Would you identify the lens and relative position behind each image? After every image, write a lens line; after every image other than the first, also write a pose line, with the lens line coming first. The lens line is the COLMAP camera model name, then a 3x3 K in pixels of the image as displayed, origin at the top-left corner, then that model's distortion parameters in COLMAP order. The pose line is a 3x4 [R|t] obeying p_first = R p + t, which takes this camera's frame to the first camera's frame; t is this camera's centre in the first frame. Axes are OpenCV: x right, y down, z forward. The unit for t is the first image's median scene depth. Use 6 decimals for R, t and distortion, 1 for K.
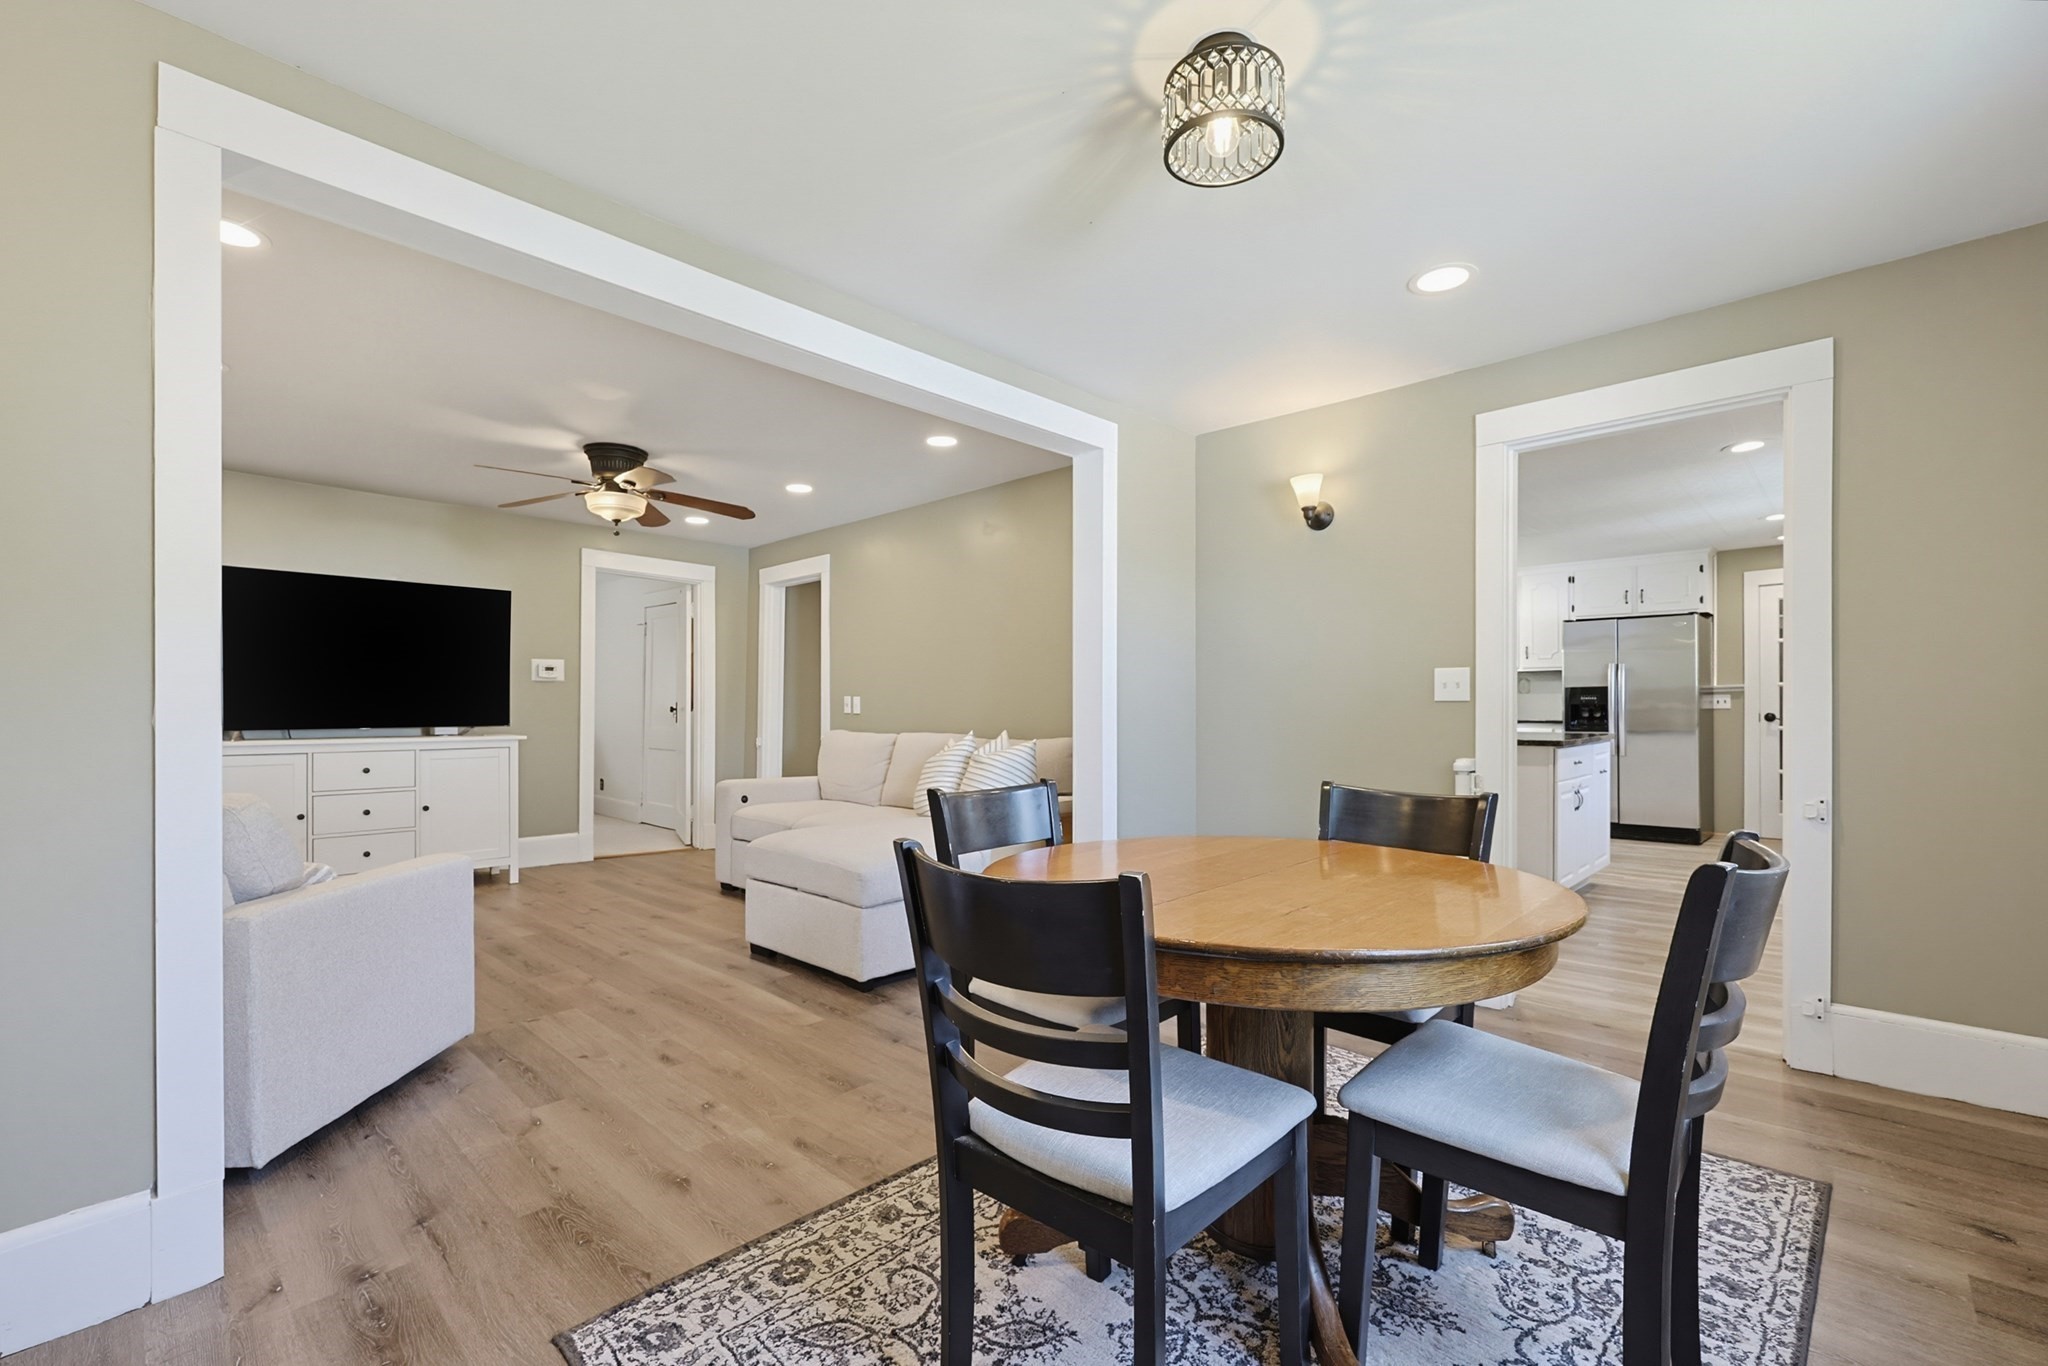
lens RADIAL K [[875.0, 0, 1048.9], [0, 875.0, 711.0], [0, 0, 1]] dist [-0.004836, -0.000221]
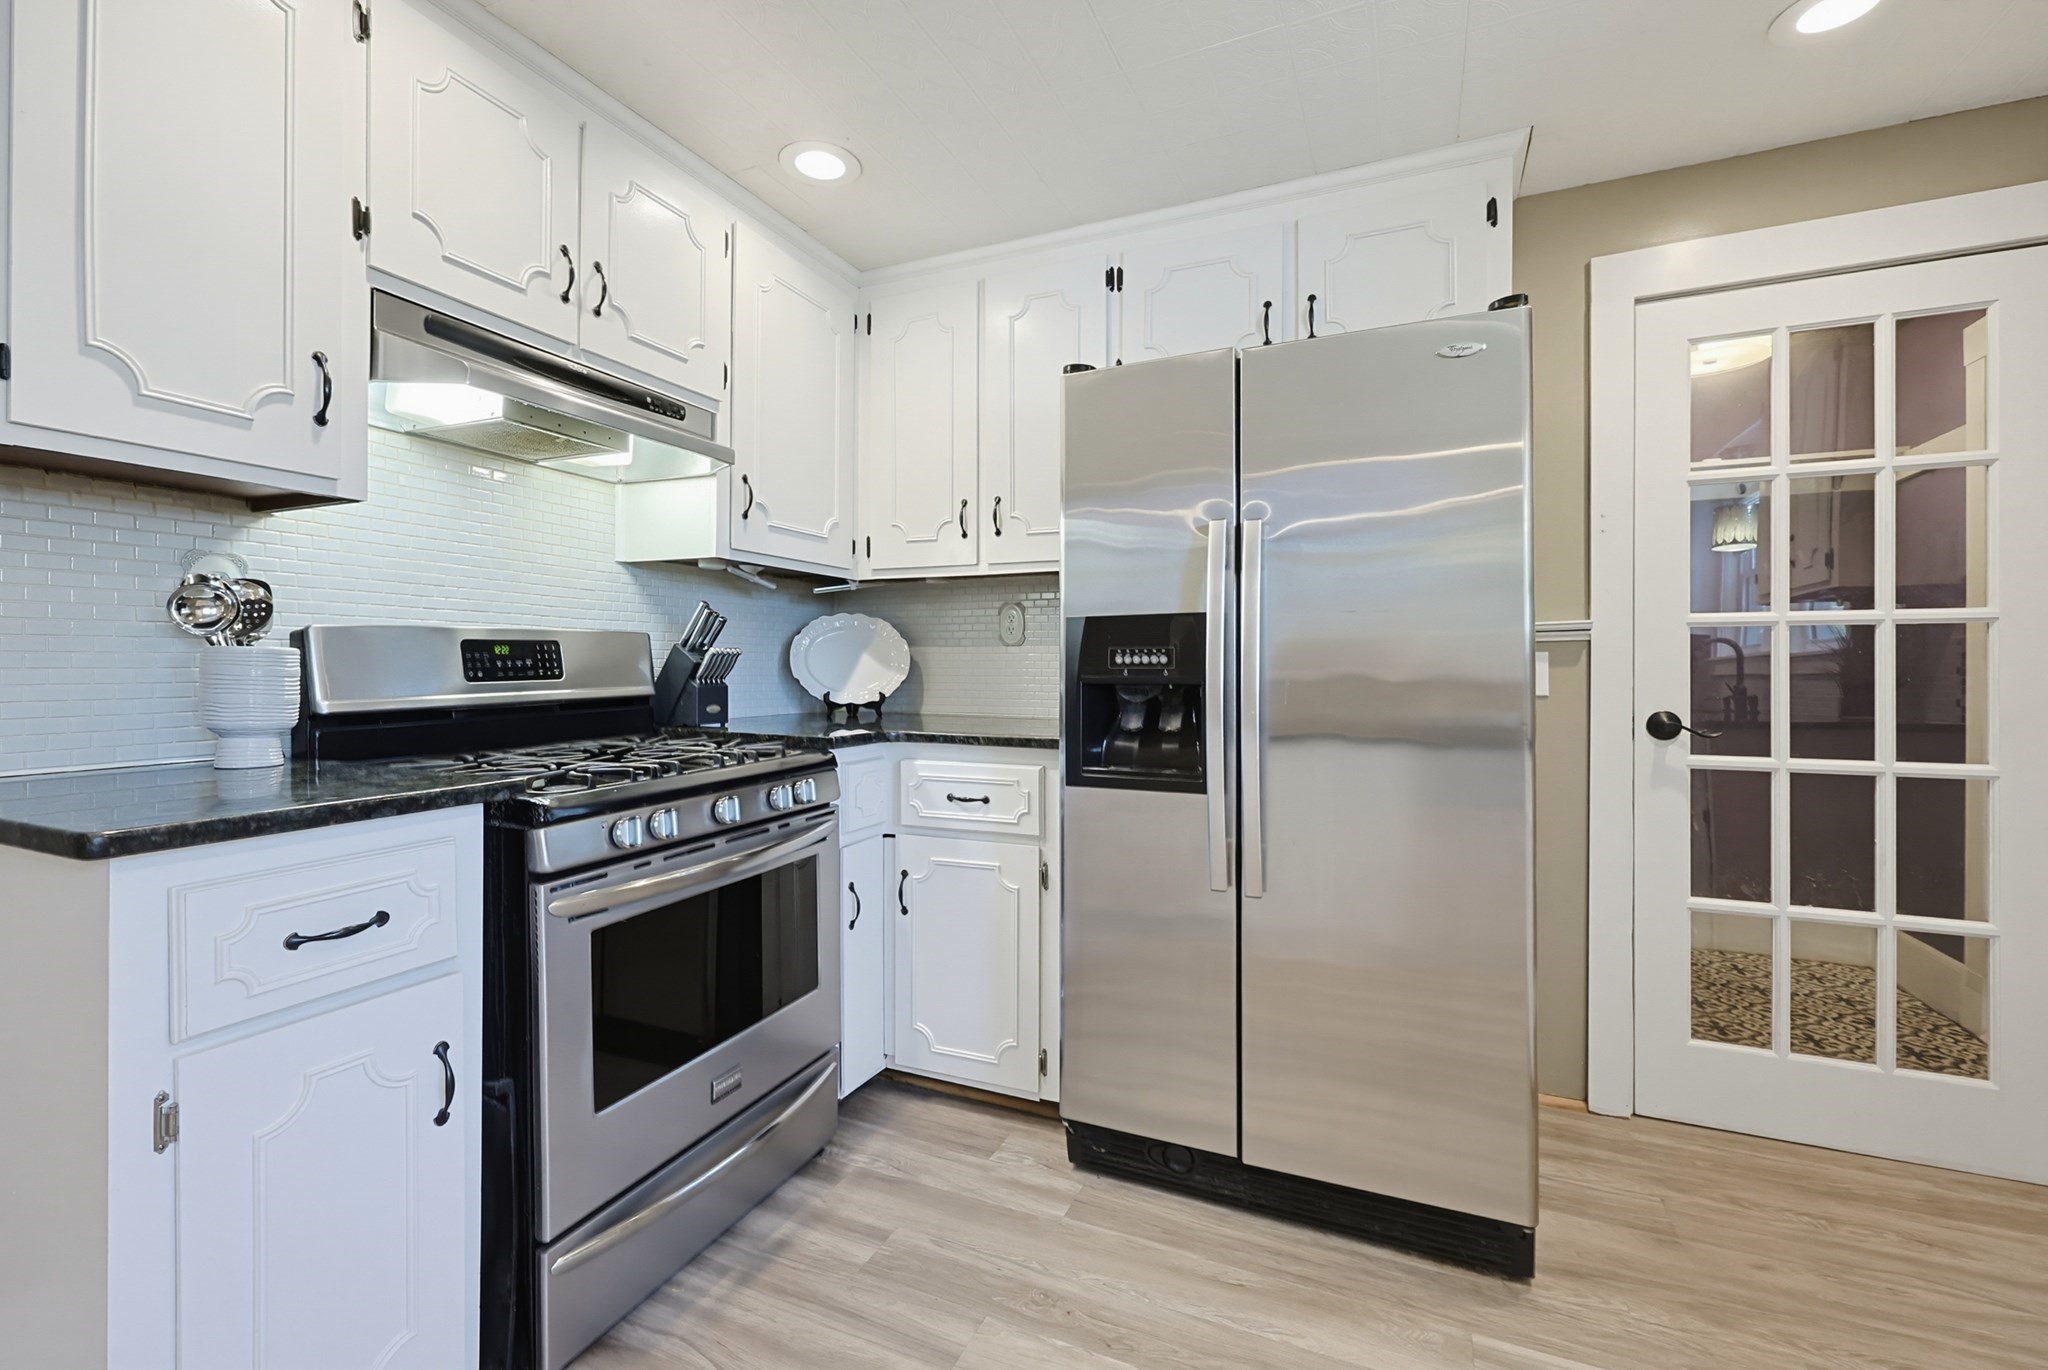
lens RADIAL K [[875.0, 0, 1020.7], [0, 875.0, 675.9], [0, 0, 1]] dist [-0.004836, -0.000221]
pose [[0.946567, 0.006232, 0.322446, 0.502651], [-0.005351, 0.999979, -0.003619, -0.008256], [-0.322462, 0.001700, 0.946581, 0.769568]]
